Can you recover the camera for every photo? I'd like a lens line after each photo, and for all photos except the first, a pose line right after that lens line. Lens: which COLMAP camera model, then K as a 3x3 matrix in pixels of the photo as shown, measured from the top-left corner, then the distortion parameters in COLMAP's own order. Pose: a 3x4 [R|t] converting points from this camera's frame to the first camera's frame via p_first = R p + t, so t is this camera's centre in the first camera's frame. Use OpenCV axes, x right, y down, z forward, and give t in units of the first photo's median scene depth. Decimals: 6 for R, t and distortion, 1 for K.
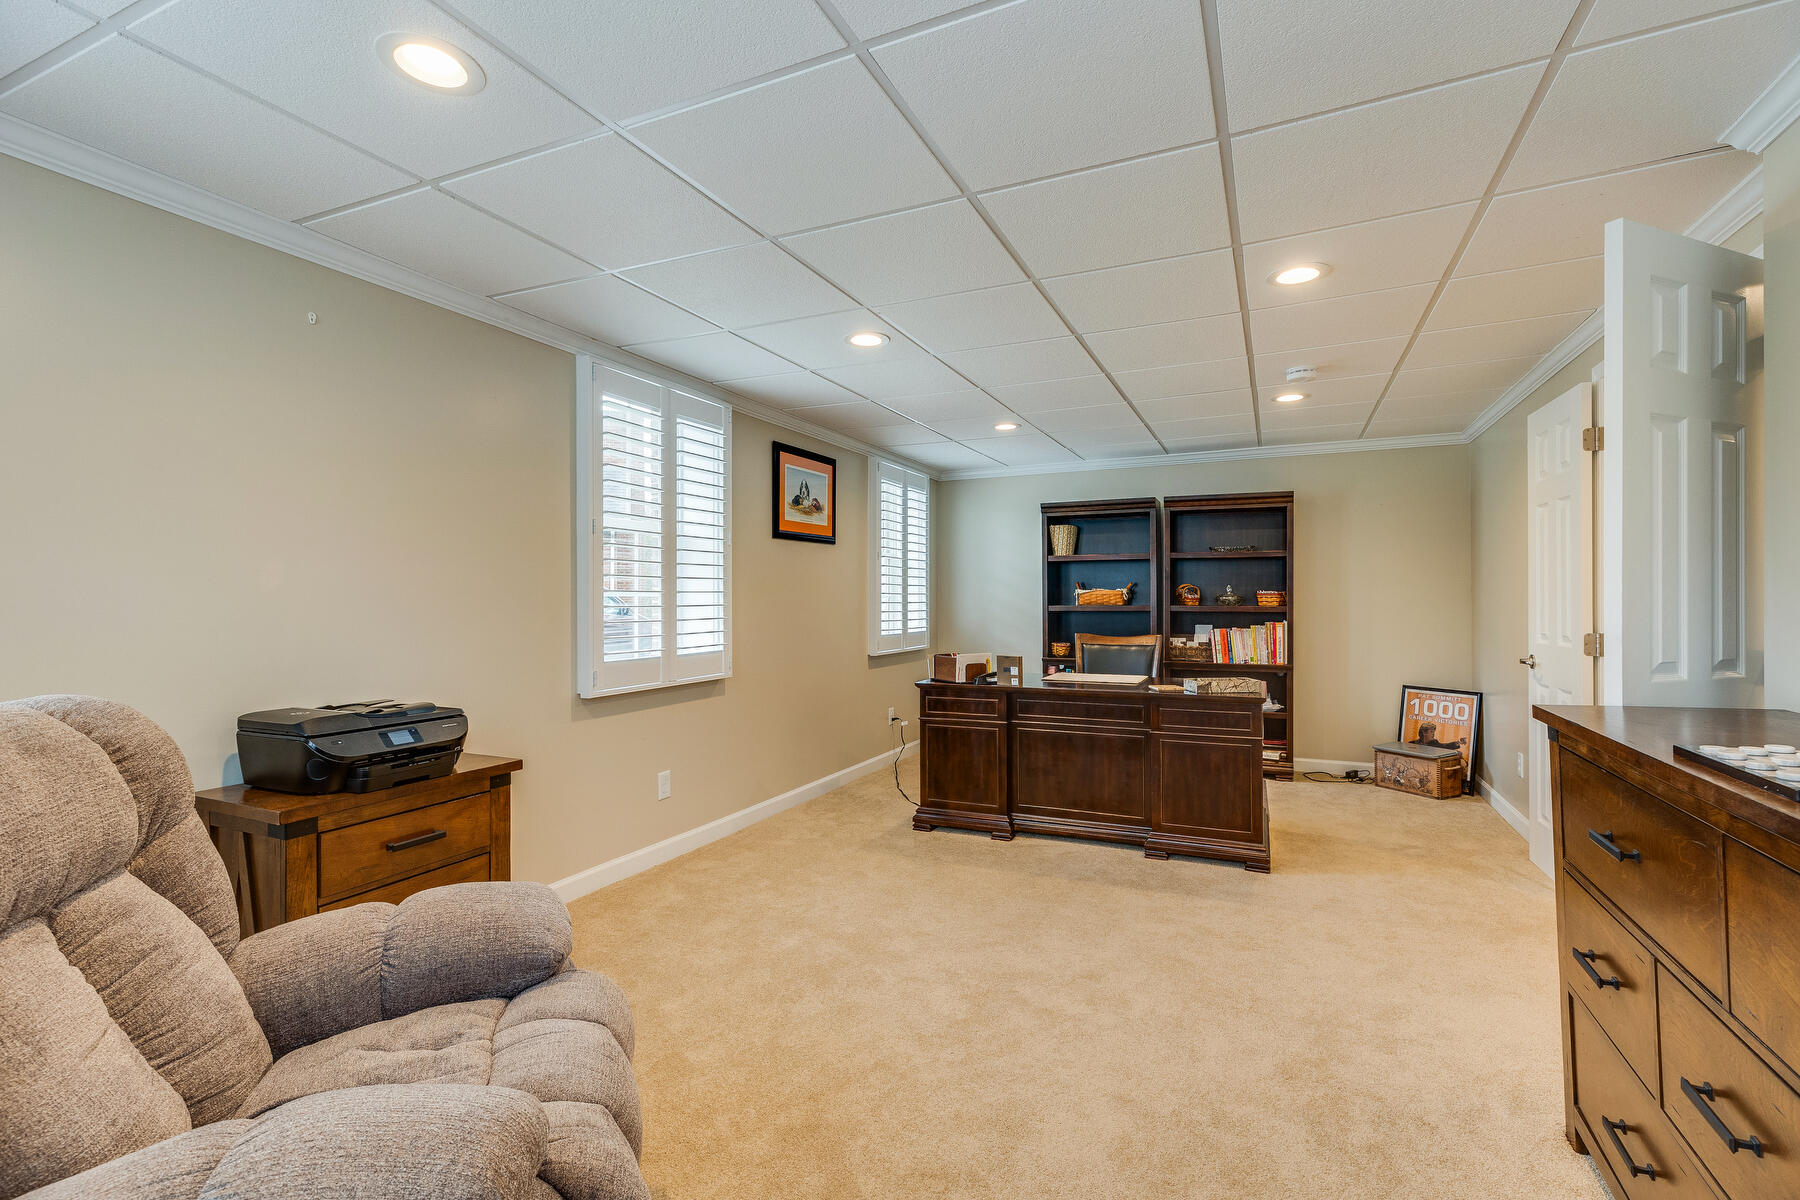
lens RADIAL K [[809.5, 0, 907.0], [0, 809.5, 599.9], [0, 0, 1]] dist [0.007626, -0.000613]
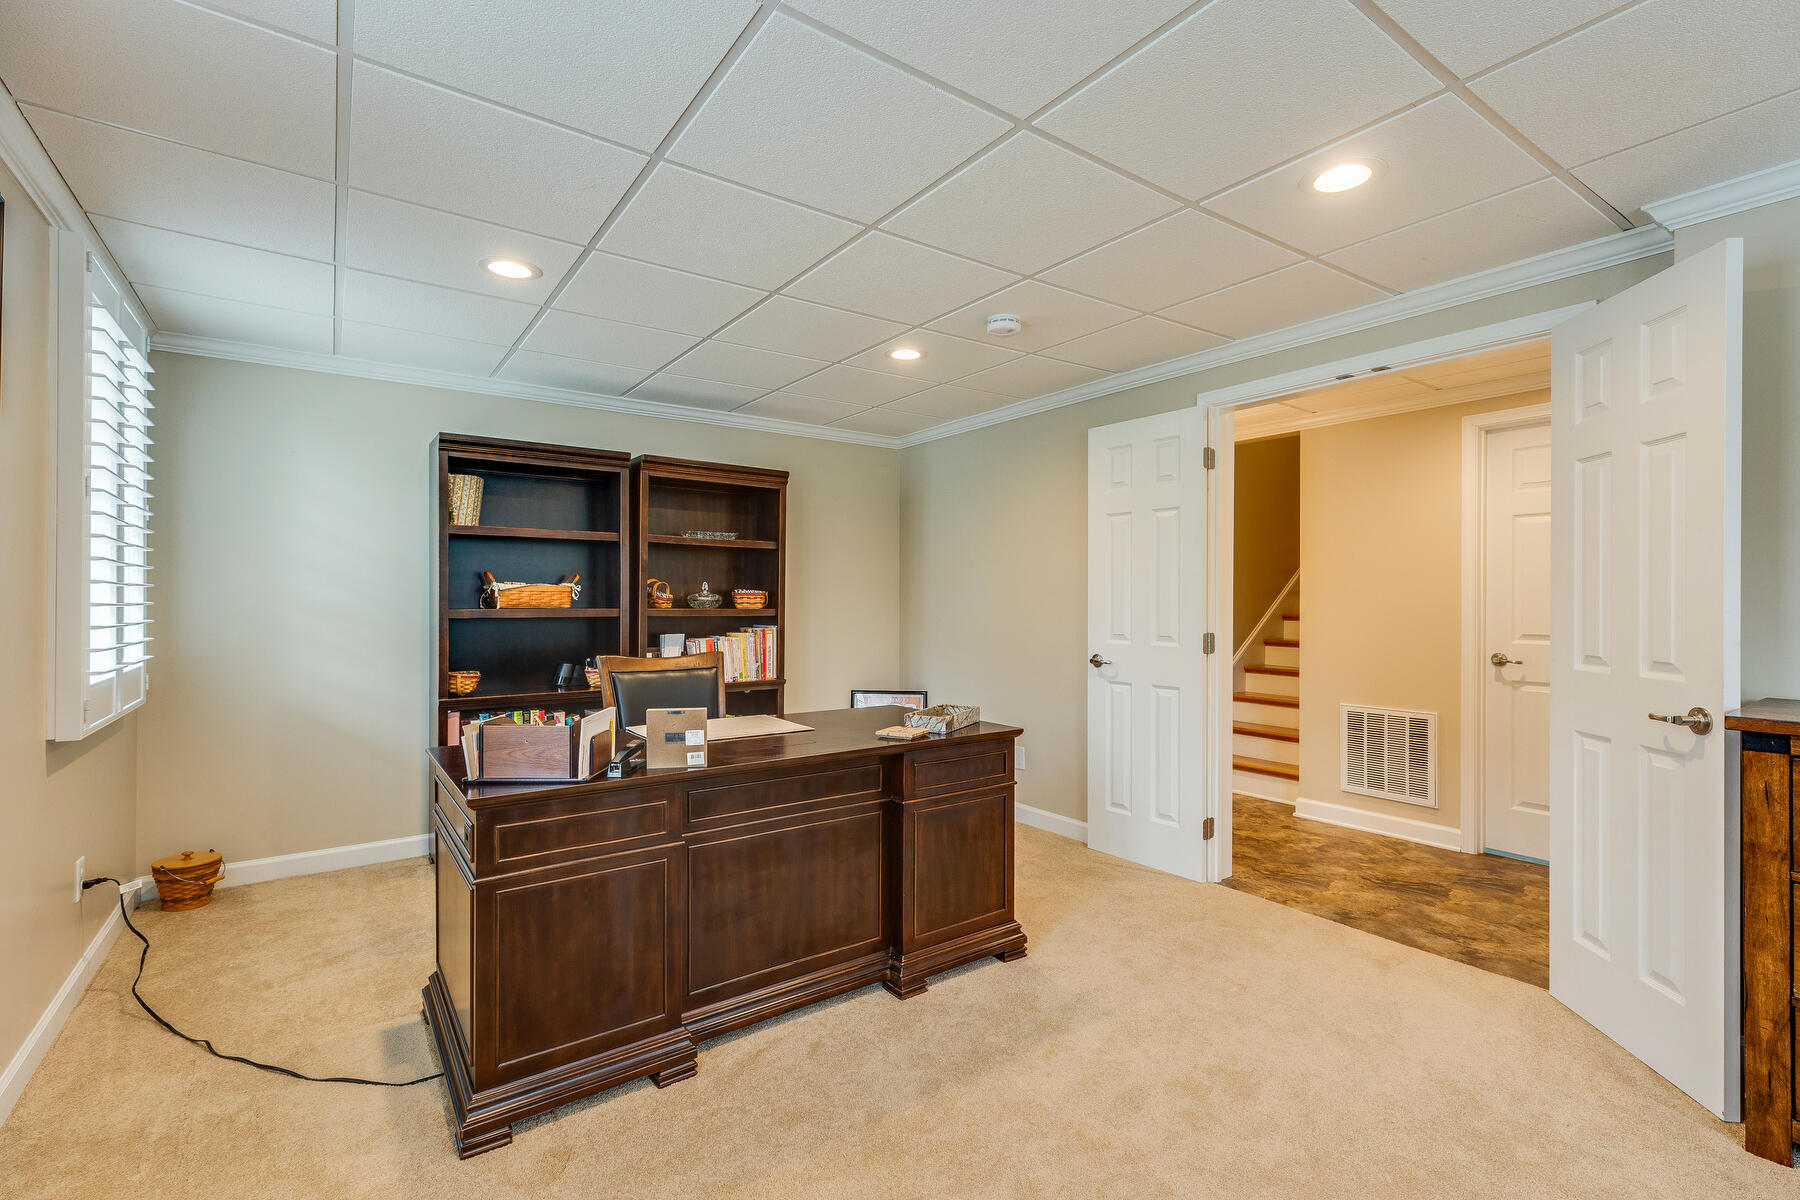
lens RADIAL K [[809.5, 0, 896.9], [0, 809.5, 600.5], [0, 0, 1]] dist [0.007626, -0.000613]
pose [[0.501615, 0.003759, 0.865083, -0.190584], [-0.004426, 0.999989, -0.001780, 0.000220], [-0.865080, -0.002936, 0.501626, 0.479096]]
